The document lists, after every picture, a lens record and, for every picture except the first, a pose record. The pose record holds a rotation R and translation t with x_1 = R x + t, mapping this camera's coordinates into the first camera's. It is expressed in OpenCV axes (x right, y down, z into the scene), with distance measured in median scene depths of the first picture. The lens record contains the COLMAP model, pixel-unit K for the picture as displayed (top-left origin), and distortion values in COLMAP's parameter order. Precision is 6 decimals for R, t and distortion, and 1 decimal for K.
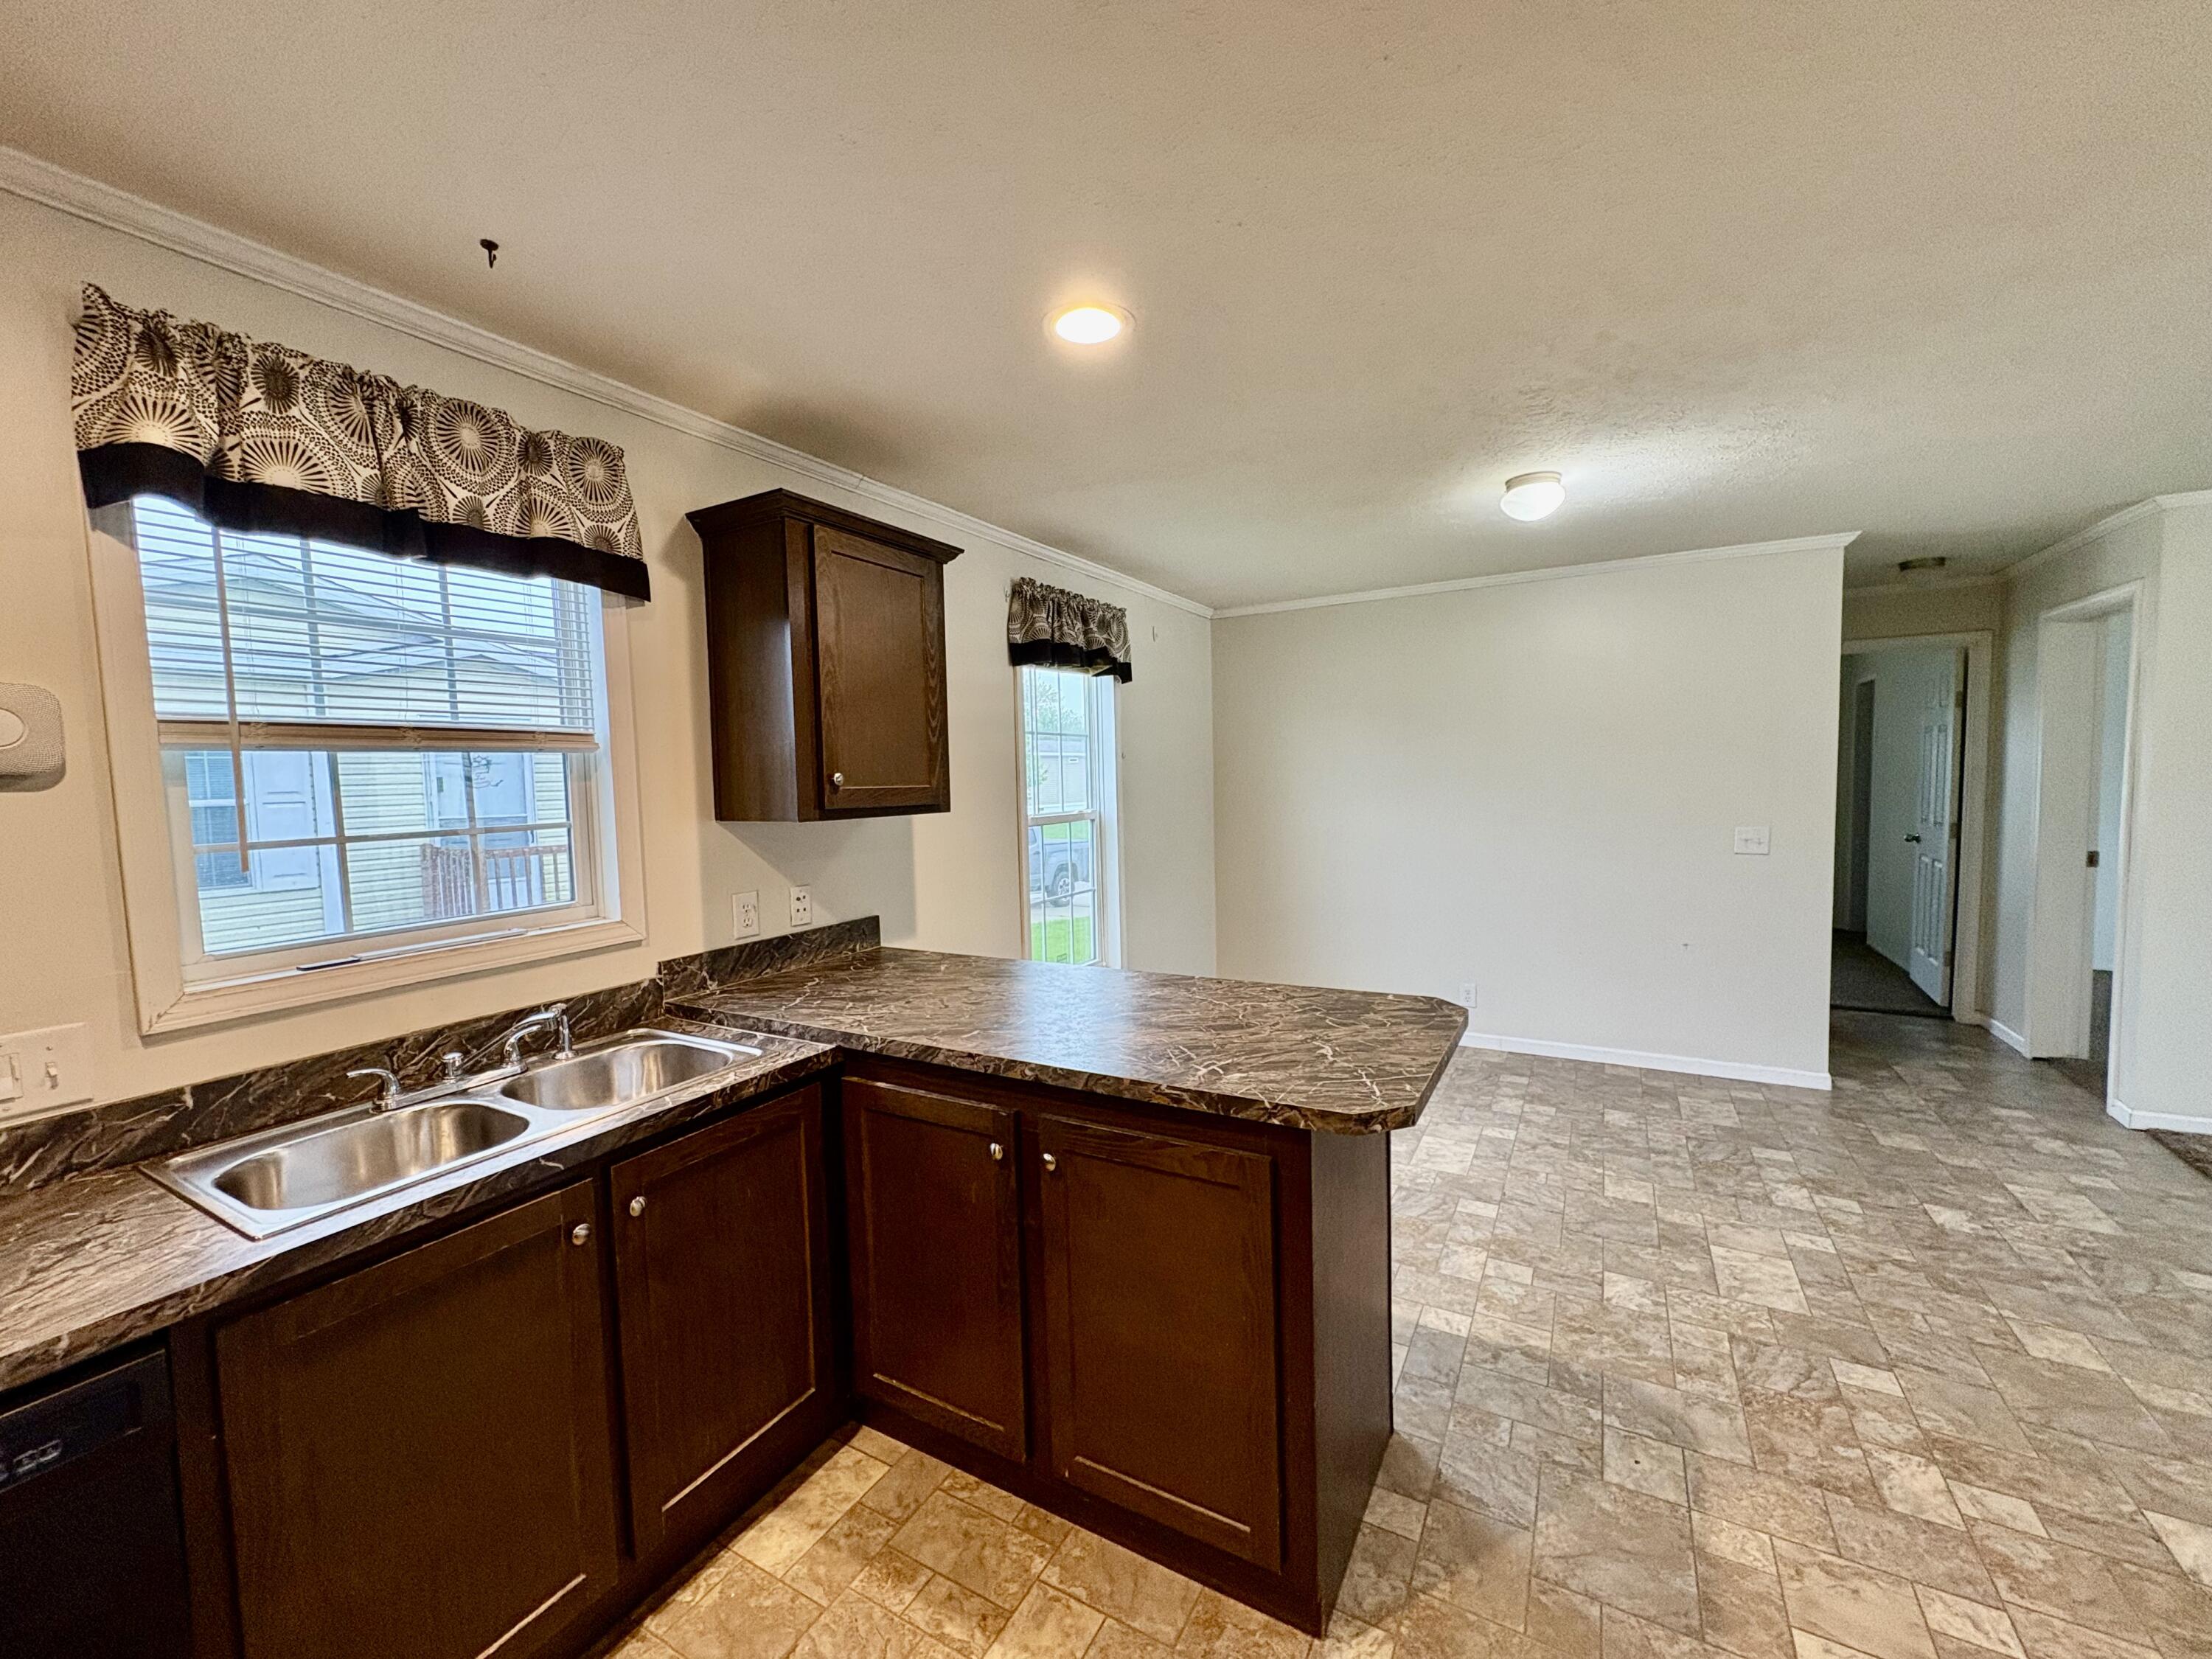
lens RADIAL K [[878.7, 0, 1106.1], [0, 878.7, 832.1], [0, 0, 1]] dist [0.000764, -0.000362]
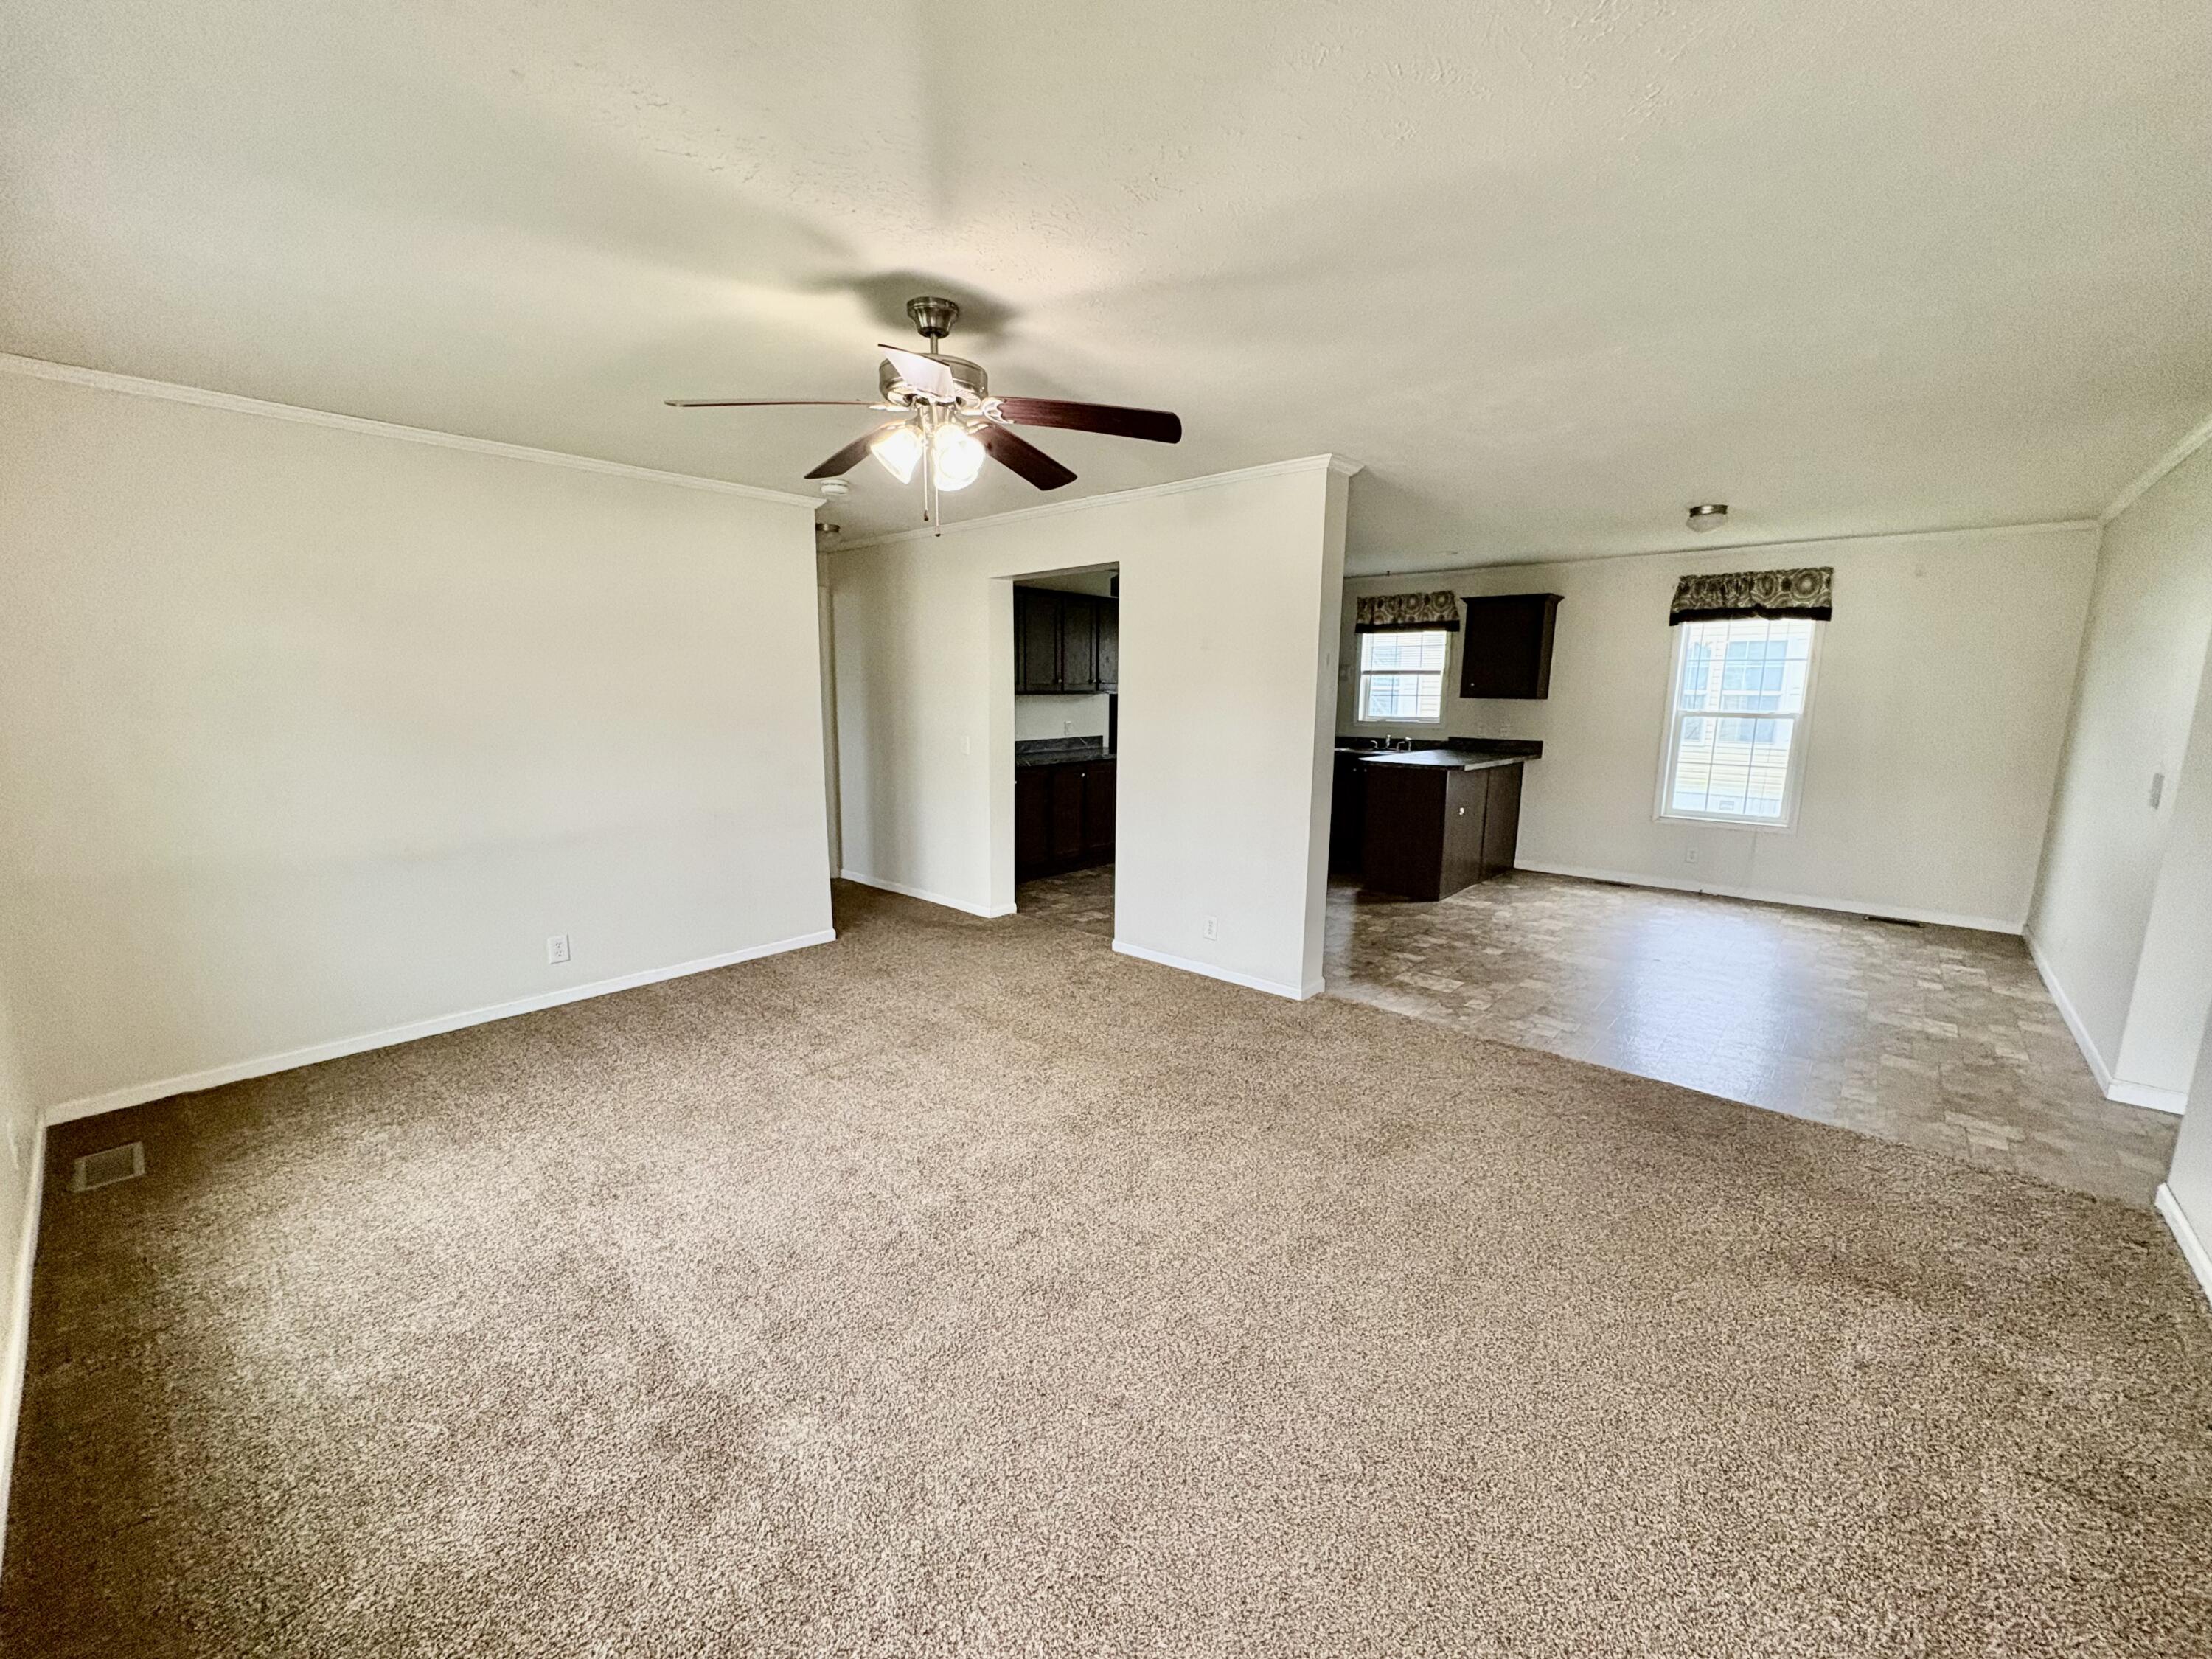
lens RADIAL K [[878.7, 0, 1106.1], [0, 878.7, 832.1], [0, 0, 1]] dist [0.000764, -0.000362]
pose [[-0.211817, 0.183664, -0.959896, 3.638508], [-0.068294, 0.977000, 0.202007, -0.106237], [0.974920, 0.108344, -0.194402, 0.458611]]
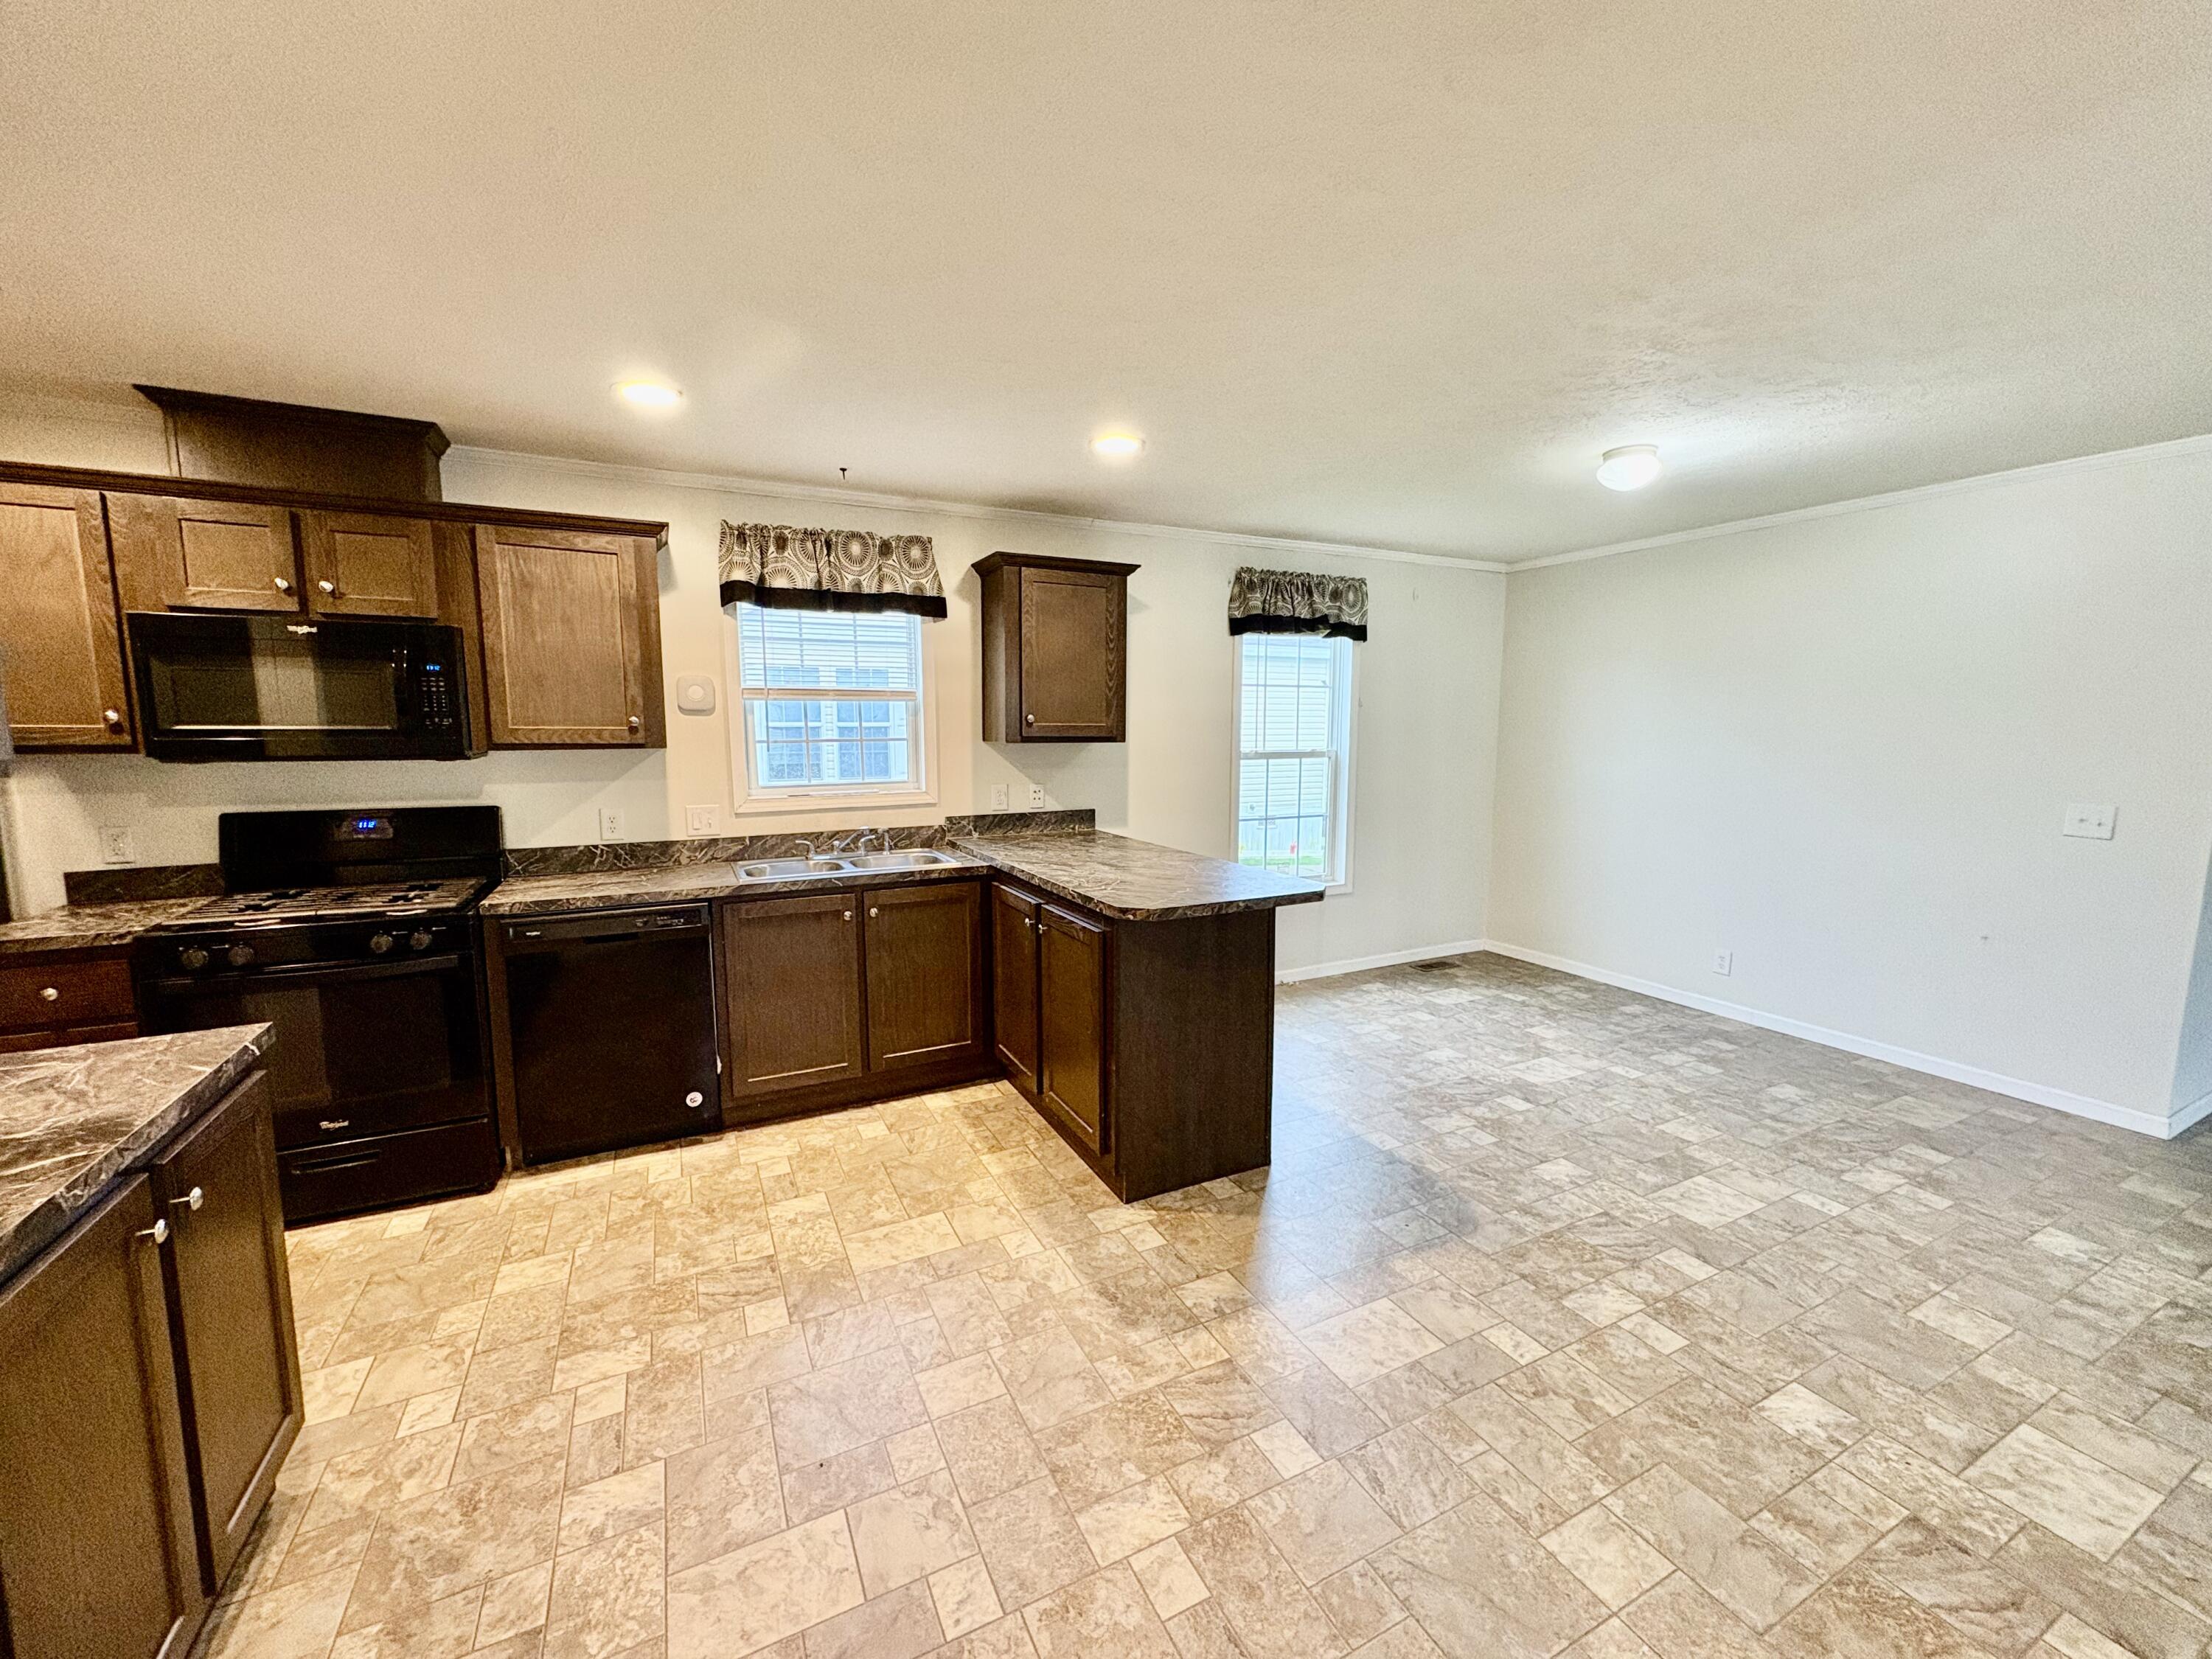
lens RADIAL K [[878.7, 0, 1106.1], [0, 878.7, 832.1], [0, 0, 1]] dist [0.000764, -0.000362]
pose [[0.830166, 0.094870, -0.549385, 0.897566], [-0.057231, 0.994711, 0.085291, 0.004851], [0.554571, -0.039364, 0.831205, -0.390879]]
